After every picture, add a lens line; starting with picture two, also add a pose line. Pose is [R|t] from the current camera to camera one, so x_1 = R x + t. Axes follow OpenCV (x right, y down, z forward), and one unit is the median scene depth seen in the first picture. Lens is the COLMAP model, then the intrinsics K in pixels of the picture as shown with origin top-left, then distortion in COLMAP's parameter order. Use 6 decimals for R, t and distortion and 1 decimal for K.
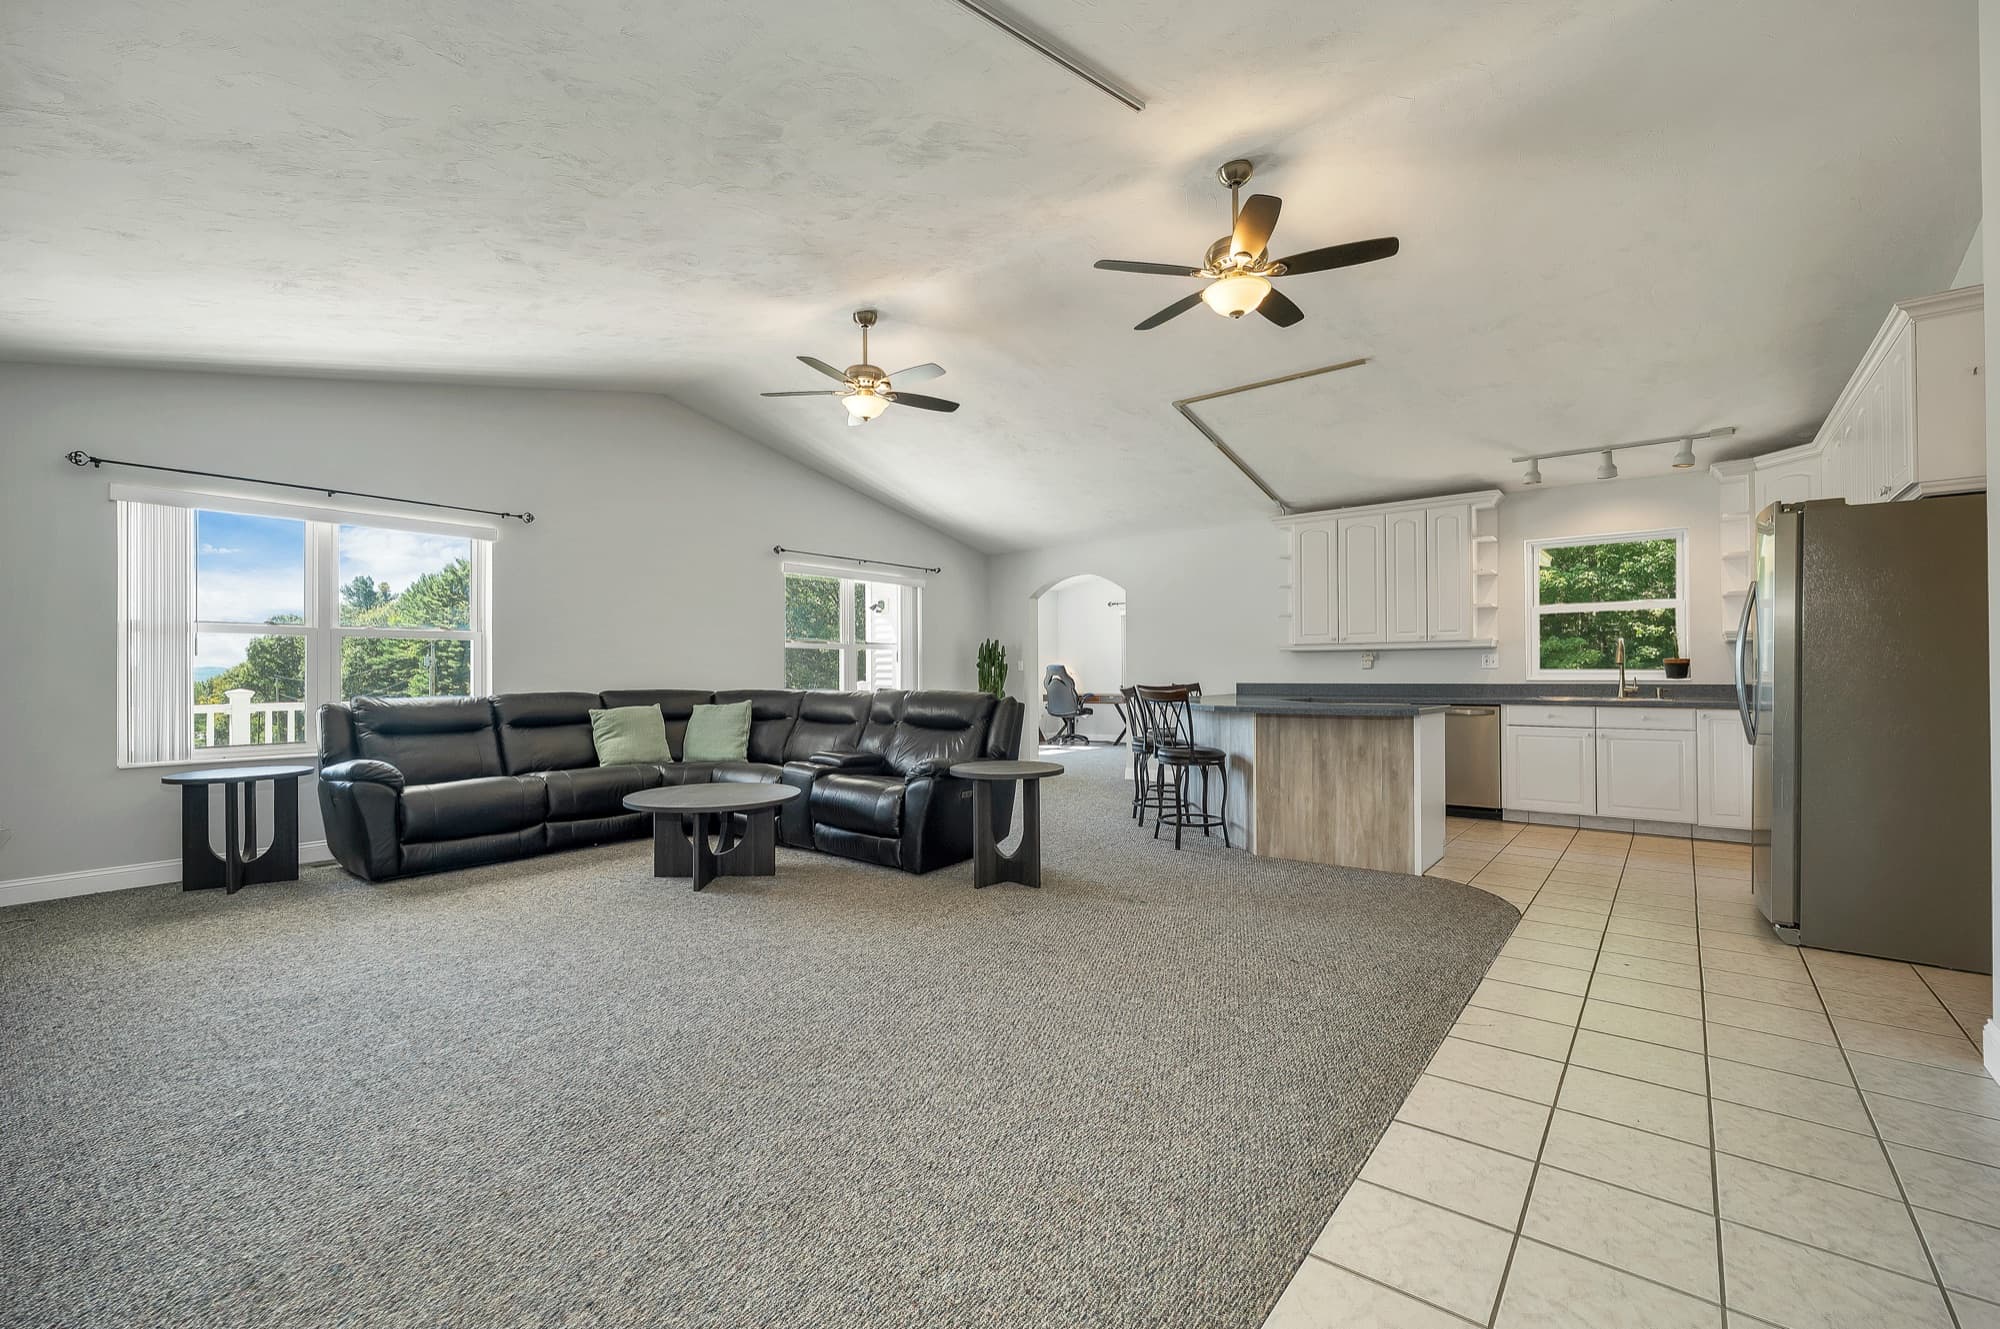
lens RADIAL K [[829.4, 0, 1009.2], [0, 829.4, 651.7], [0, 0, 1]] dist [0.003353, 0.000958]
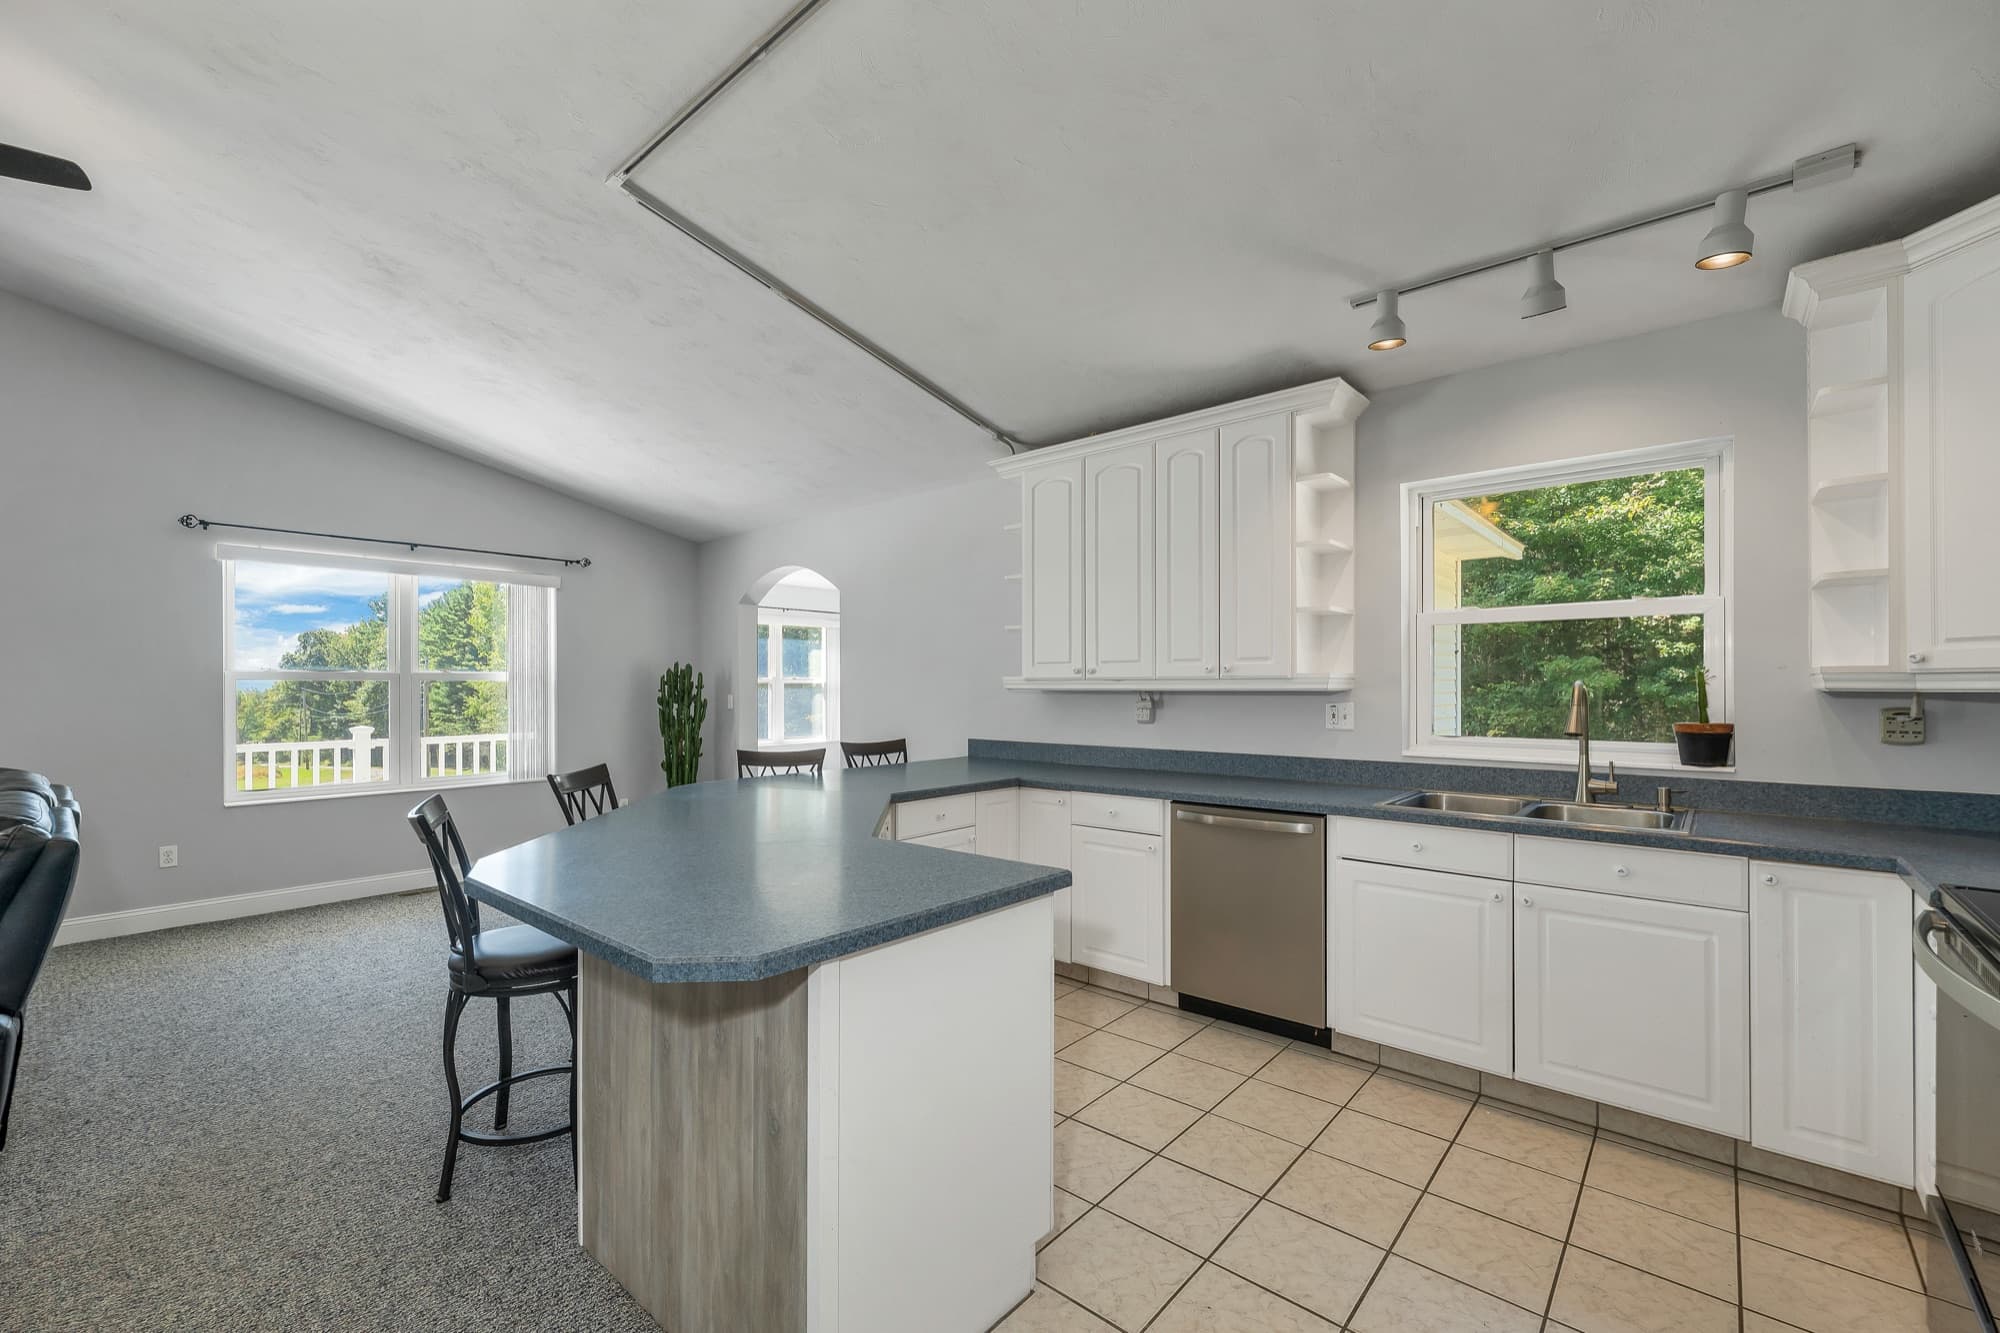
lens RADIAL K [[829.4, 0, 991.1], [0, 829.4, 671.2], [0, 0, 1]] dist [0.003353, 0.000958]
pose [[0.999271, 0.002907, -0.038055, 0.413054], [-0.002669, 0.999977, 0.006304, -0.021540], [0.038072, -0.006198, 0.999256, 0.508884]]
